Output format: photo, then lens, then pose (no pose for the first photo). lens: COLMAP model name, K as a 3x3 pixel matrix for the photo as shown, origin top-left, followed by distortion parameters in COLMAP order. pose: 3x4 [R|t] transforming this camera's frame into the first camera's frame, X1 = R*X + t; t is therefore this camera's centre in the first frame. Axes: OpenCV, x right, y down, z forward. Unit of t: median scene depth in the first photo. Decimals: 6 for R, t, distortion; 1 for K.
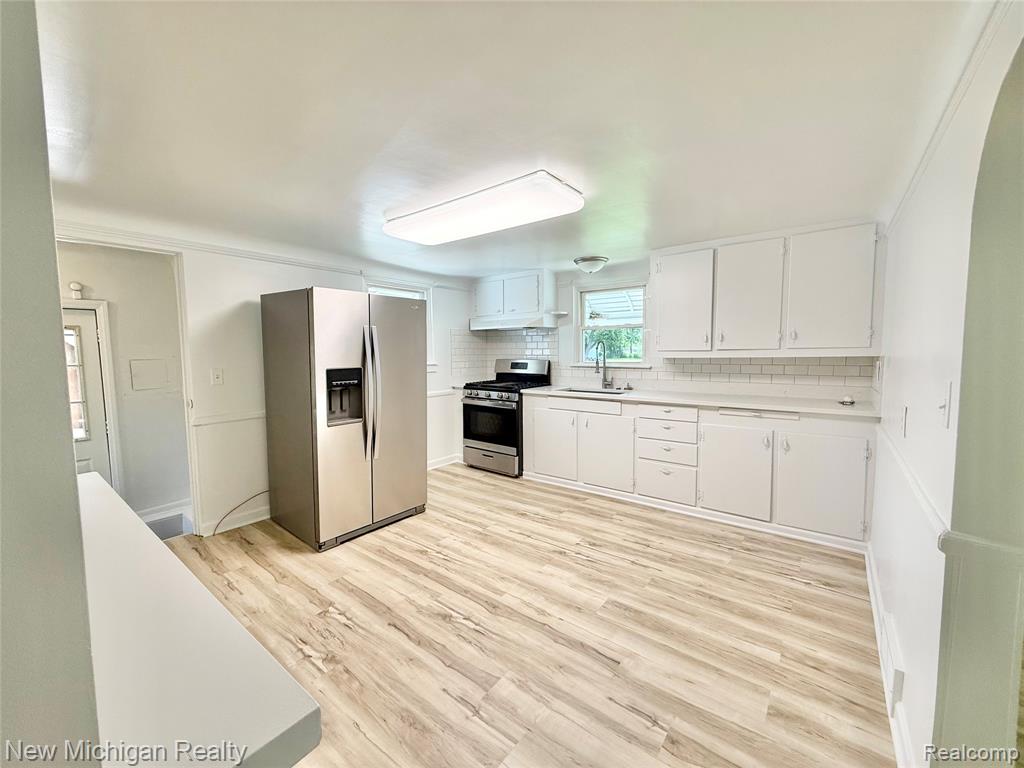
lens RADIAL K [[405.1, 0, 510.8], [0, 405.1, 383.0], [0, 0, 1]] dist [-0.003198, 0.000955]
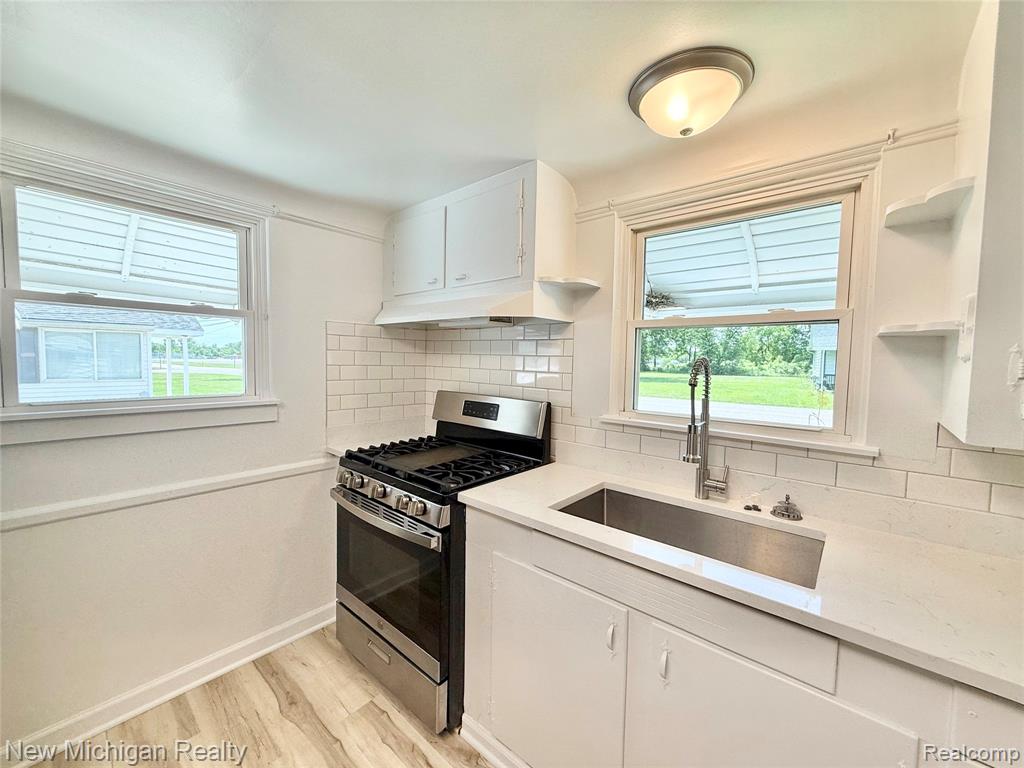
lens RADIAL K [[405.1, 0, 516.6], [0, 405.1, 383.6], [0, 0, 1]] dist [-0.003198, 0.000955]
pose [[0.999057, 0.030010, -0.031363, 0.074054], [-0.030632, 0.999340, -0.019533, -0.065741], [0.030757, 0.020475, 0.999317, 0.589729]]
